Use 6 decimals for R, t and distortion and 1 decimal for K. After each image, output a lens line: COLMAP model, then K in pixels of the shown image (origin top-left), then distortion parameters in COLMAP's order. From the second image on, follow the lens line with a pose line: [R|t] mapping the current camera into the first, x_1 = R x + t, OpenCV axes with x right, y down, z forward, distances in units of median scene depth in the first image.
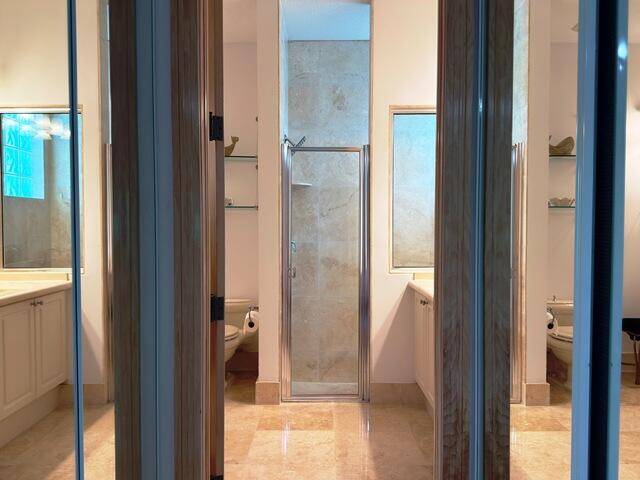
lens RADIAL K [[556.1, 0, 320.0], [0, 556.1, 240.0], [0, 0, 1]] dist [0.152471, -0.300712]
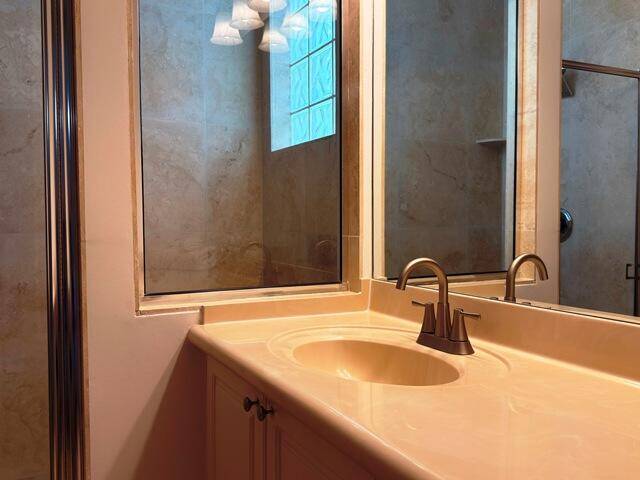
lens RADIAL K [[556.1, 0, 320.0], [0, 556.1, 240.0], [0, 0, 1]] dist [0.152471, -0.300712]
pose [[0.881357, -0.021260, 0.471972, 0.044415], [0.016702, 0.999765, 0.013845, 0.005306], [-0.472155, -0.004319, 0.881505, 0.503055]]
